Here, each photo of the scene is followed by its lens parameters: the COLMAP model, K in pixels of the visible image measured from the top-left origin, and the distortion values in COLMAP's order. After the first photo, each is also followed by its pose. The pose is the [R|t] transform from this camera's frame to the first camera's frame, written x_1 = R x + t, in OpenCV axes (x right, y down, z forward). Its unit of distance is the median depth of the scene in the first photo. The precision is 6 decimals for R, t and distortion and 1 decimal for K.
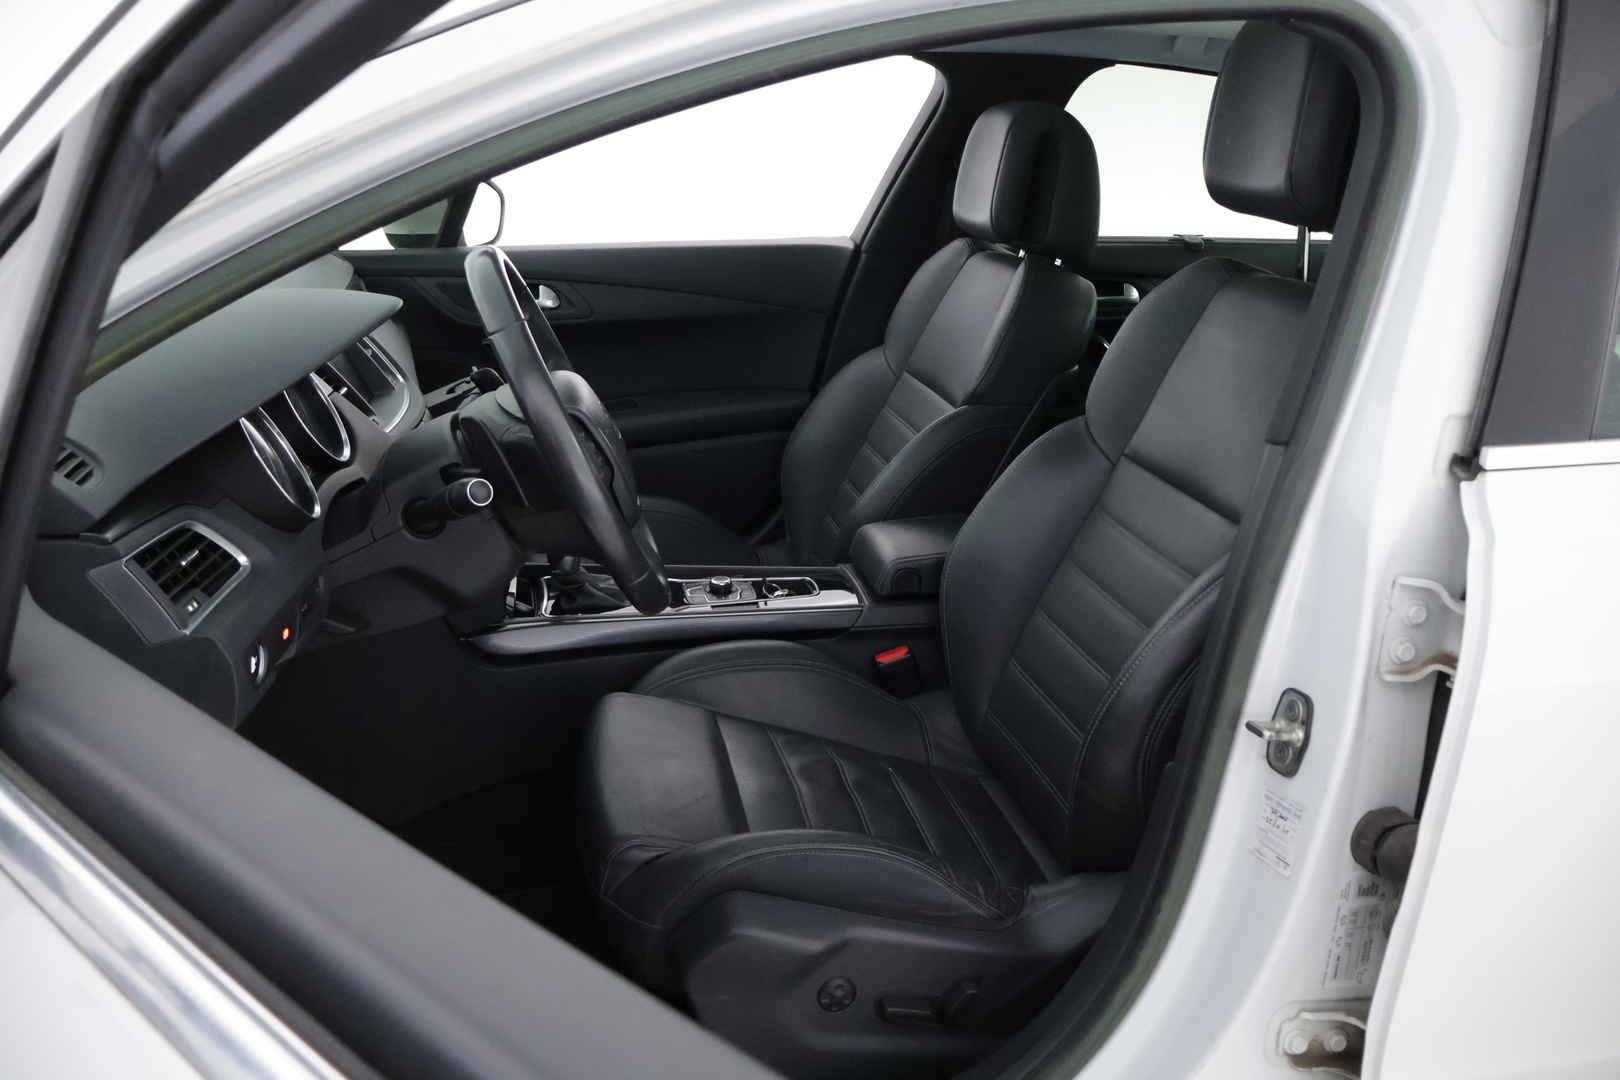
lens RADIAL K [[1361.5, 0, 808.1], [0, 1361.5, 553.1], [0, 0, 1]] dist [0.005920, -0.001974]
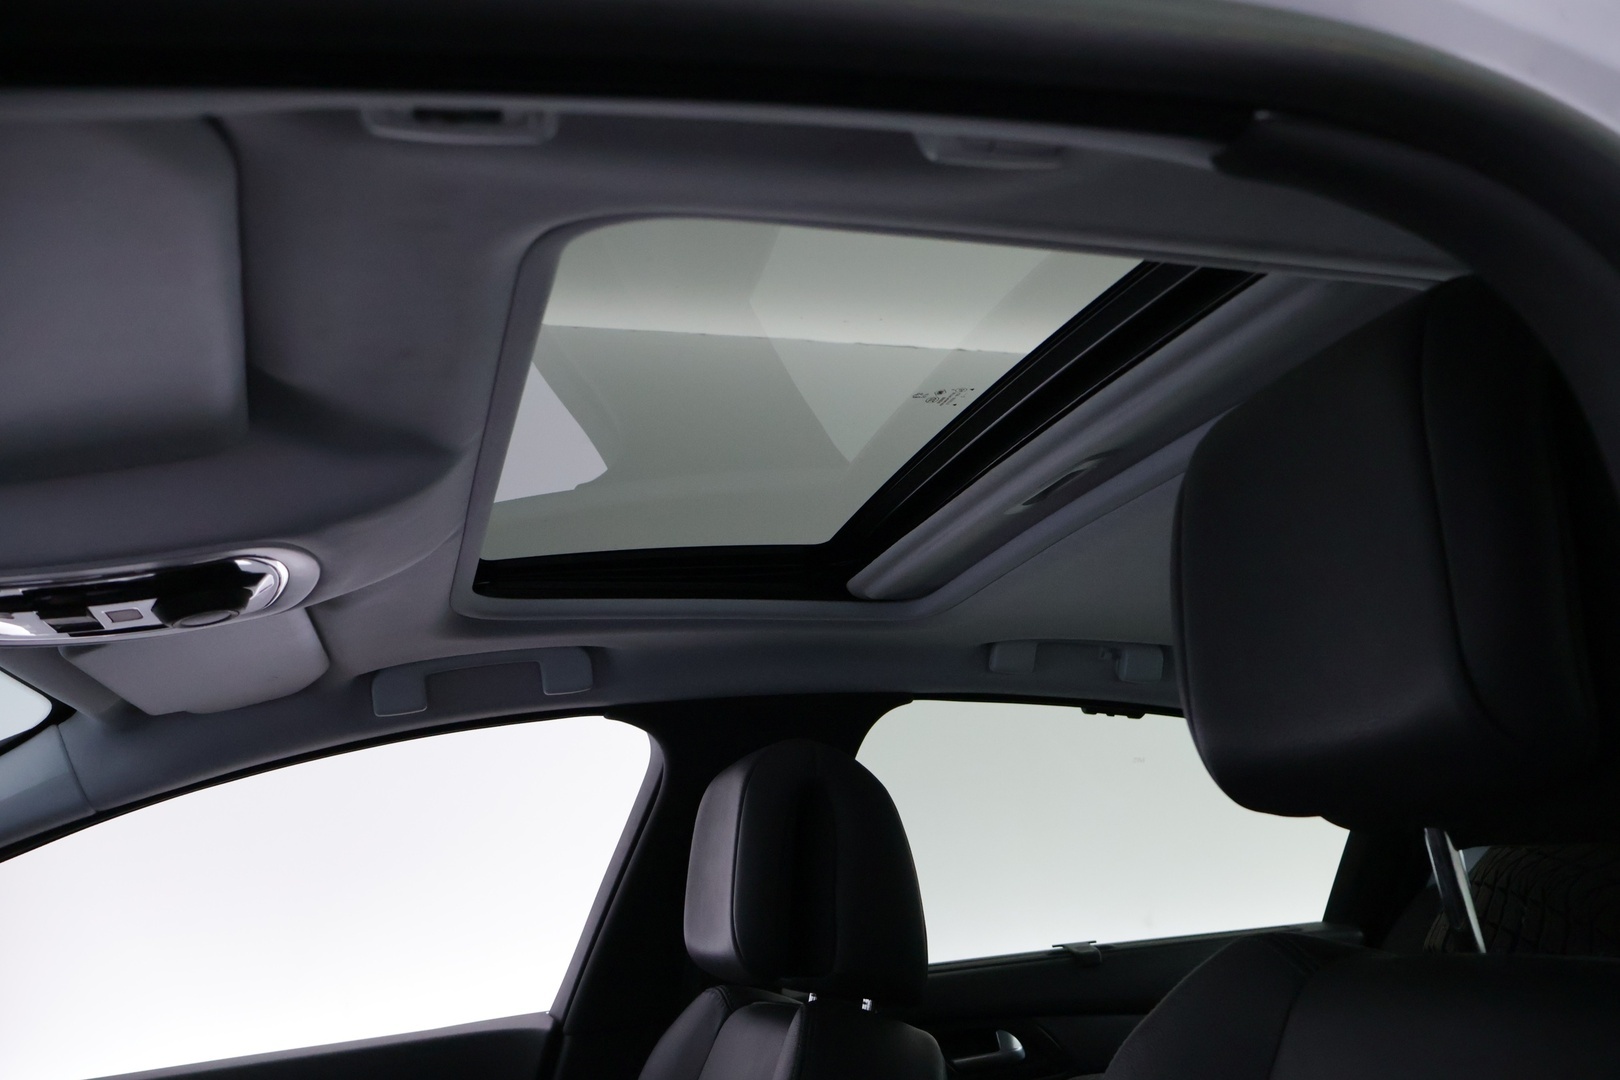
lens RADIAL K [[1361.5, 0, 808.1], [0, 1361.5, 553.1], [0, 0, 1]] dist [0.005920, -0.001974]
pose [[0.988154, -0.073534, 0.134700, 0.090154], [0.134157, 0.840125, -0.525539, -0.073847], [-0.074519, 0.537385, 0.840038, 0.402260]]
